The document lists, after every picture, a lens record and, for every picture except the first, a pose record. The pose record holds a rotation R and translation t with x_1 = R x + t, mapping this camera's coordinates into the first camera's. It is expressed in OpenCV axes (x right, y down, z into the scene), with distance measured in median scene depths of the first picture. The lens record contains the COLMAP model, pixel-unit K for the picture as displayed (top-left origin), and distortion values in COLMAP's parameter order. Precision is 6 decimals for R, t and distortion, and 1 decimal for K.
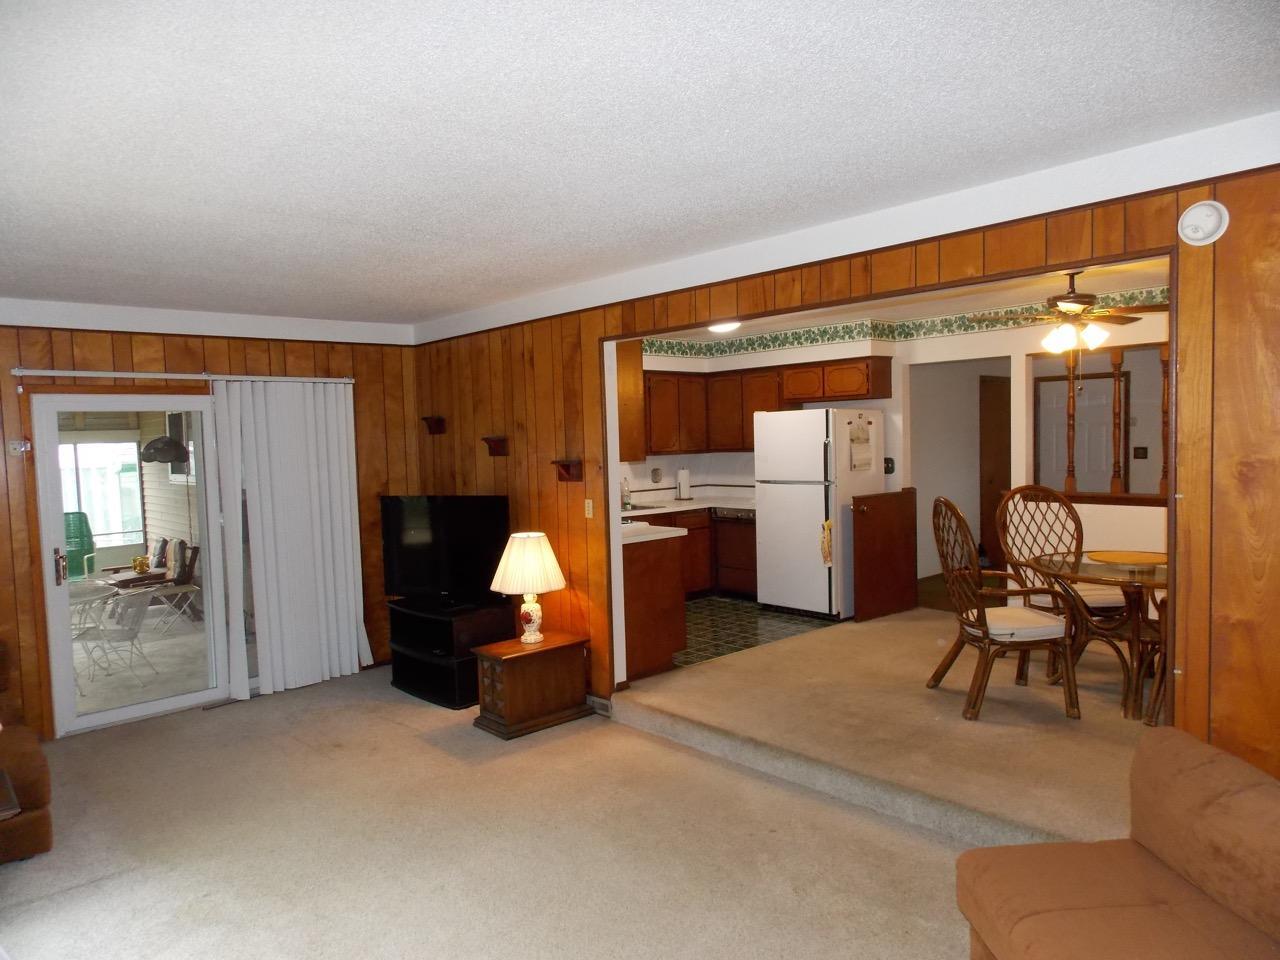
lens RADIAL K [[843.8, 0, 643.5], [0, 843.8, 483.0], [0, 0, 1]] dist [0.010323, -0.008654]
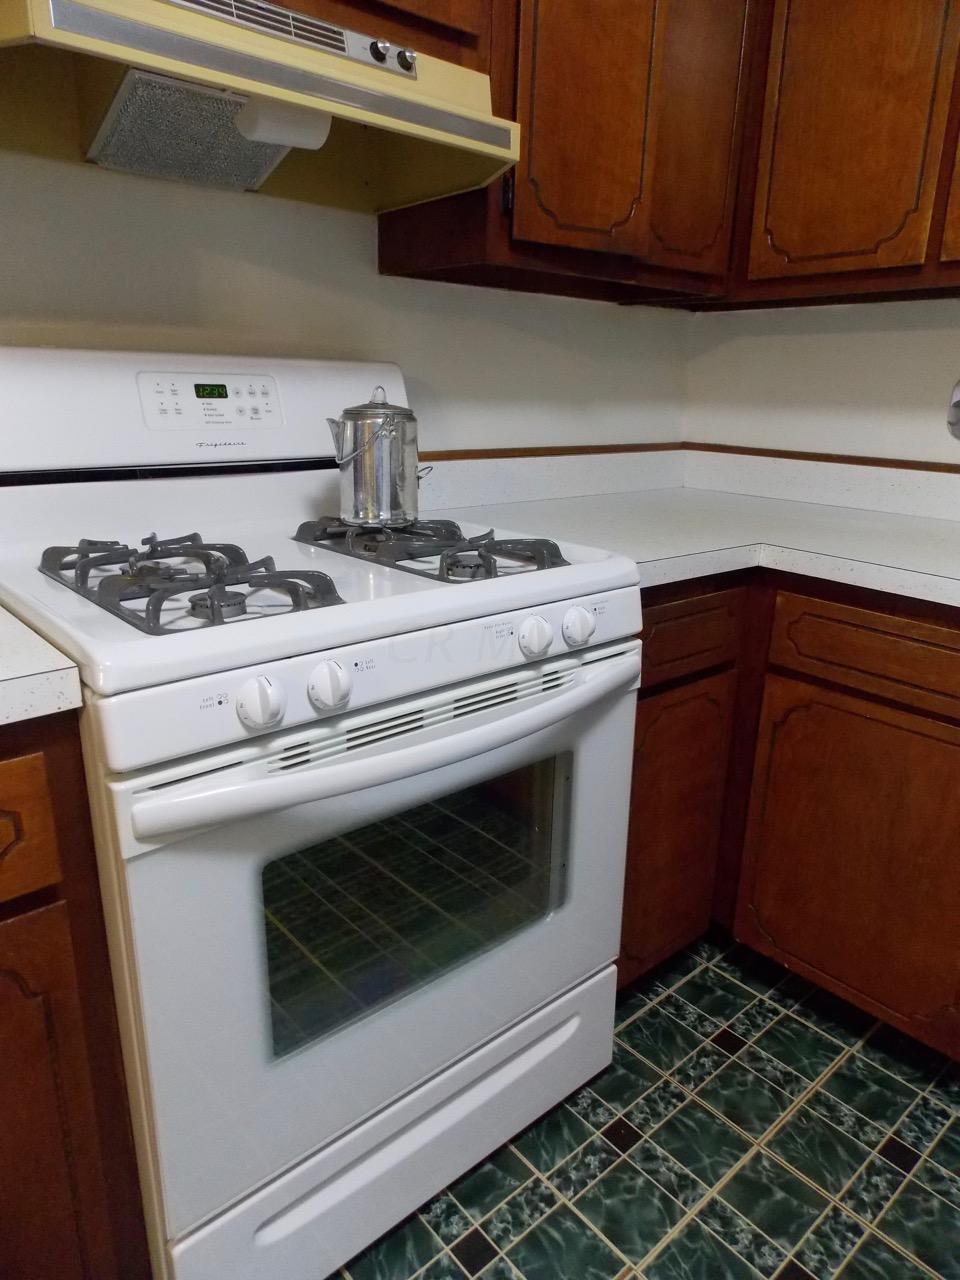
lens RADIAL K [[843.8, 0, 480.0], [0, 843.8, 640.0], [0, 0, 1]] dist [0.010323, -0.008654]
pose [[-0.016674, 0.321196, -0.946866, 0.214283], [-0.072797, 0.944094, 0.321538, 0.008346], [0.997207, 0.074290, 0.007640, 0.804301]]
